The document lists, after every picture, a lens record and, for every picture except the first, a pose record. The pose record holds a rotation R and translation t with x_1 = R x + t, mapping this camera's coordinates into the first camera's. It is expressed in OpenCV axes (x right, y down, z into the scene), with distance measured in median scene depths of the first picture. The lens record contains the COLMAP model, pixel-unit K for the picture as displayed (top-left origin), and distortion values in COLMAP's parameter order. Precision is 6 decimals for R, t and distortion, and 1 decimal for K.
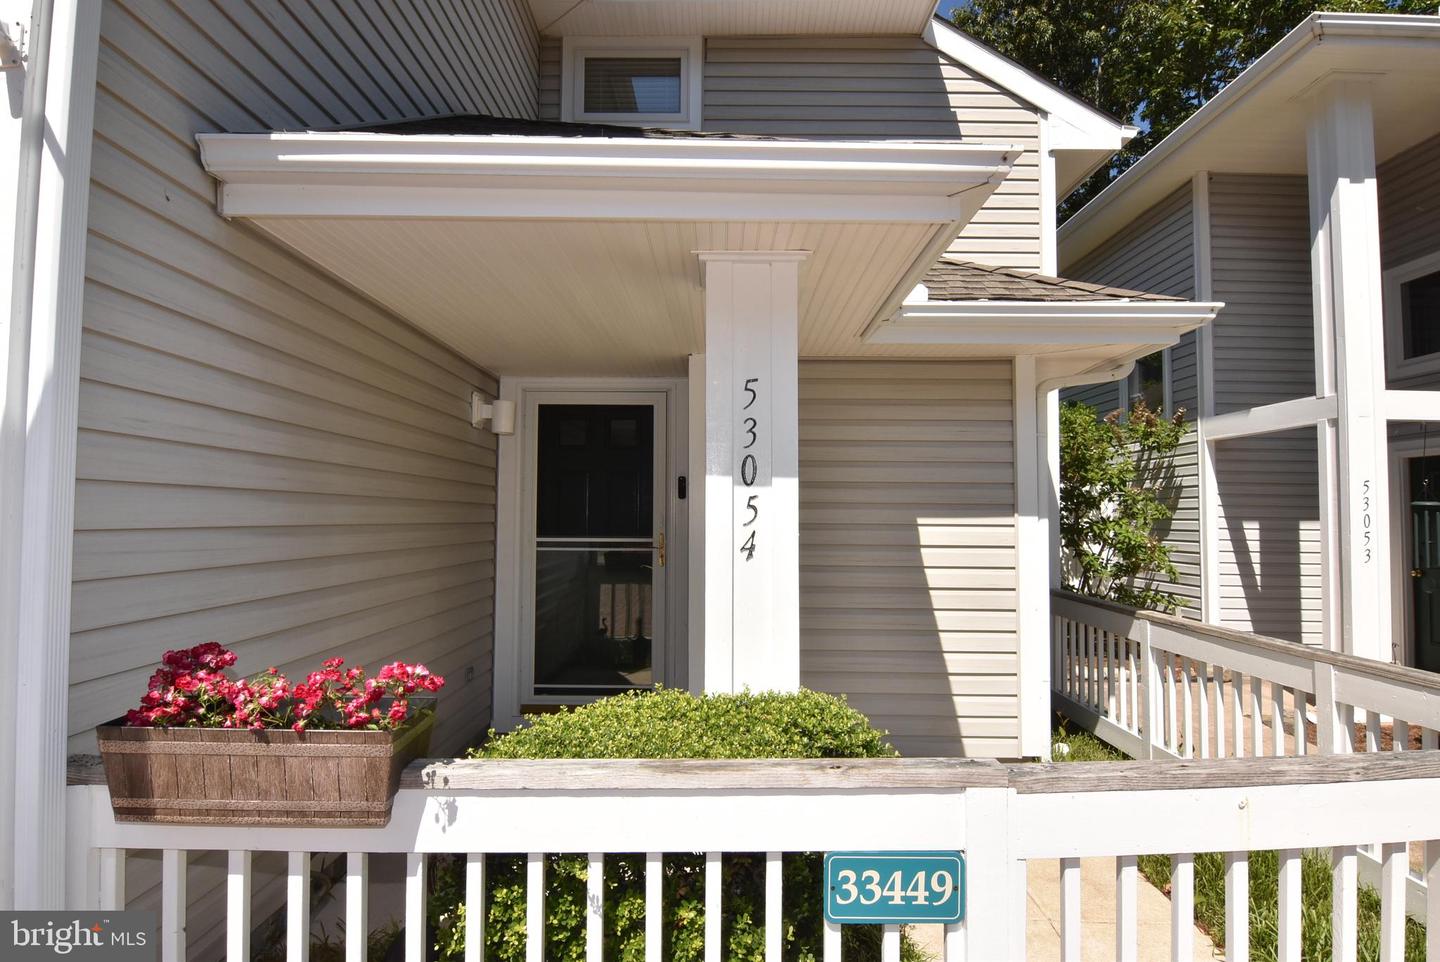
lens RADIAL K [[760.5, 0, 720.0], [0, 760.5, 481.0], [0, 0, 1]] dist [-0.019615, -0.000391]
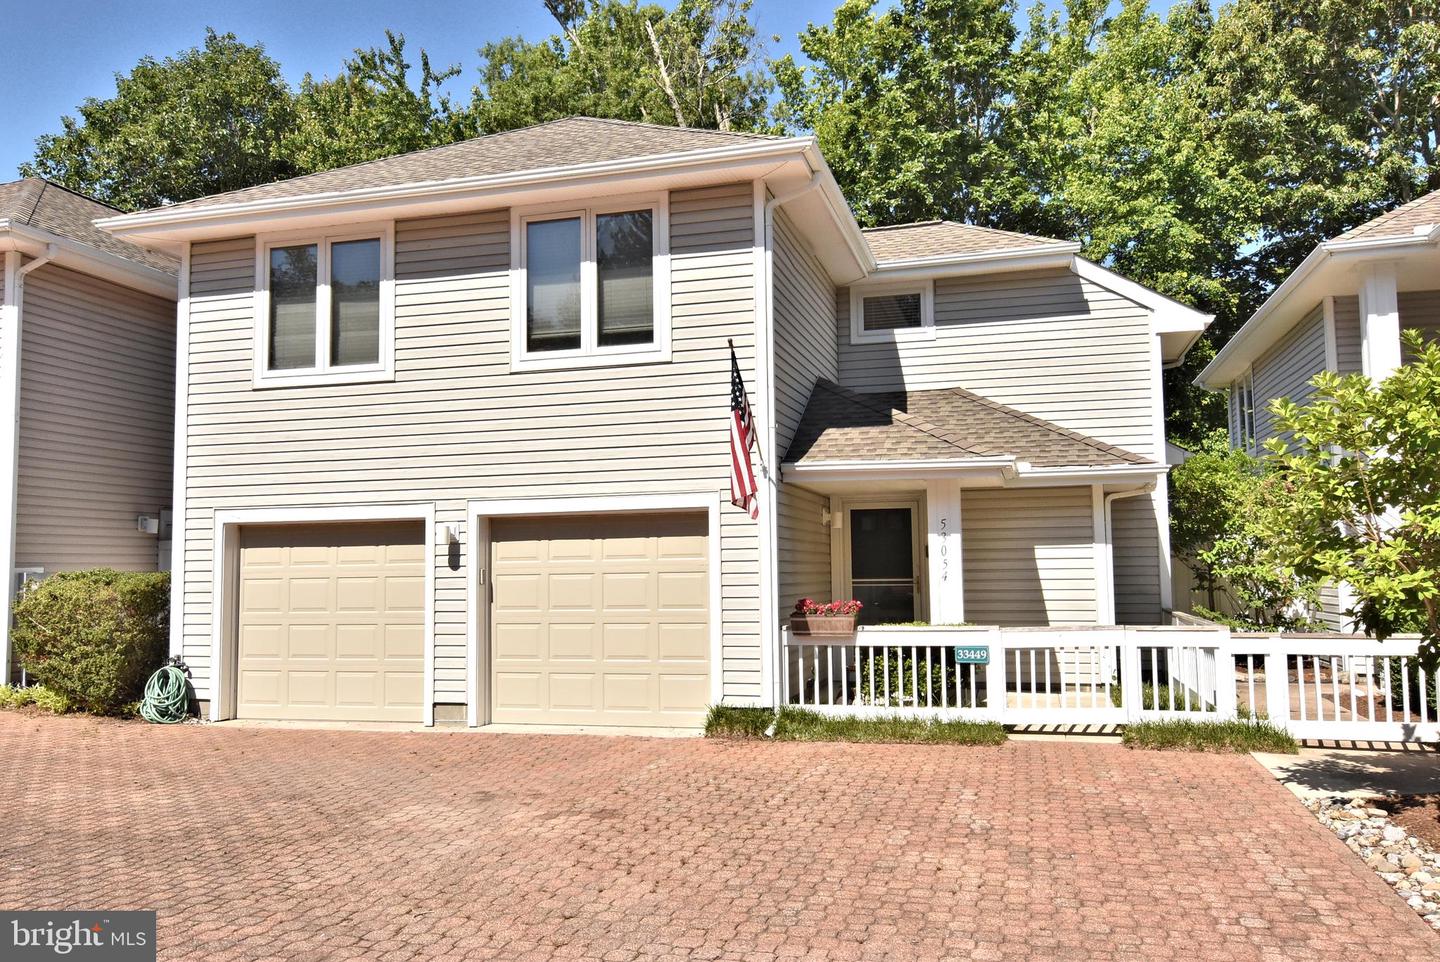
lens RADIAL K [[1134.6, 0, 720.0], [0, 1134.6, 481.0], [0, 0, 1]] dist [0.002722, 0.003014]
pose [[0.966131, -0.036373, -0.255477, 0.498738], [0.028179, 0.998967, -0.035663, -0.226080], [0.256510, 0.027256, 0.966157, -5.202285]]
